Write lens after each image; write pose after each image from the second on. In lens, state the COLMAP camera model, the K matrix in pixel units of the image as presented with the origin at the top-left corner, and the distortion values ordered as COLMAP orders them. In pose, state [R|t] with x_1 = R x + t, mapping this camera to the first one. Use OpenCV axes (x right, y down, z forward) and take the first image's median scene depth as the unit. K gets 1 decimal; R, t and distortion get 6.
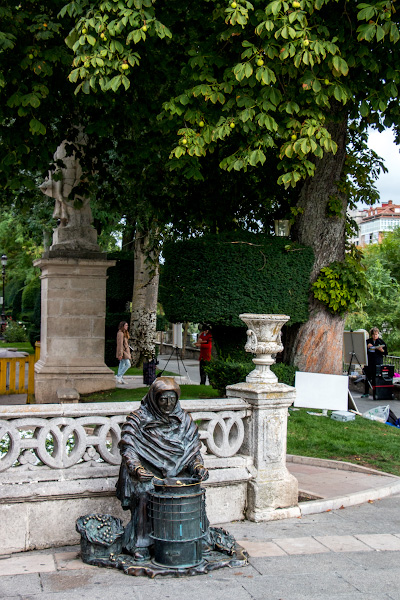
lens RADIAL K [[991.0, 0, 200.2], [0, 991.0, 300.6], [0, 0, 1]] dist [0.153847, 0.000000]
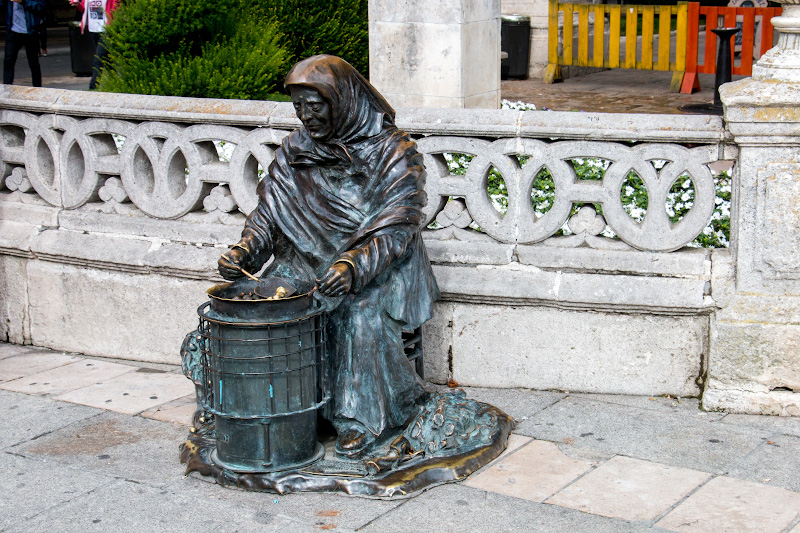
lens RADIAL K [[1321.3, 0, 400.1], [0, 1321.3, 266.4], [0, 0, 1]] dist [0.153847, 0.000000]
pose [[0.699709, 0.134121, -0.701725, 0.352793], [0.011258, 0.980028, 0.198540, 0.049103], [0.714339, -0.146821, 0.684225, 0.530255]]
